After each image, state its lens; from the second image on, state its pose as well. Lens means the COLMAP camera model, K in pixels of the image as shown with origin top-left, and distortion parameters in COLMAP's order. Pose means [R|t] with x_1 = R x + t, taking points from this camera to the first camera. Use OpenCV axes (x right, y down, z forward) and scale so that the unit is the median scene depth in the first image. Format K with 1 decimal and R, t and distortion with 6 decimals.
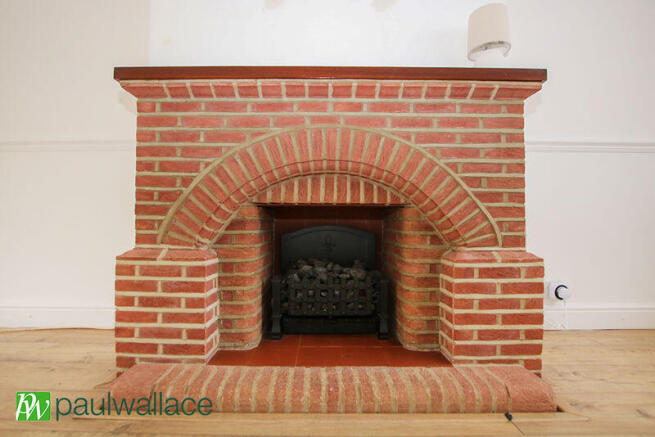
lens RADIAL K [[319.0, 0, 325.4], [0, 319.0, 215.8], [0, 0, 1]] dist [-0.026387, 0.002253]
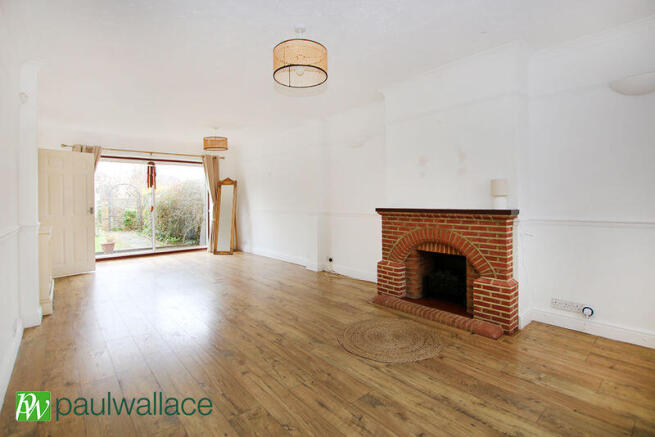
lens RADIAL K [[319.0, 0, 326.2], [0, 319.0, 214.5], [0, 0, 1]] dist [-0.026387, 0.002253]
pose [[0.648477, 0.019372, -0.760987, 1.581029], [0.027392, 0.998435, 0.048758, -0.569139], [0.760741, -0.052463, 0.646932, -1.618957]]
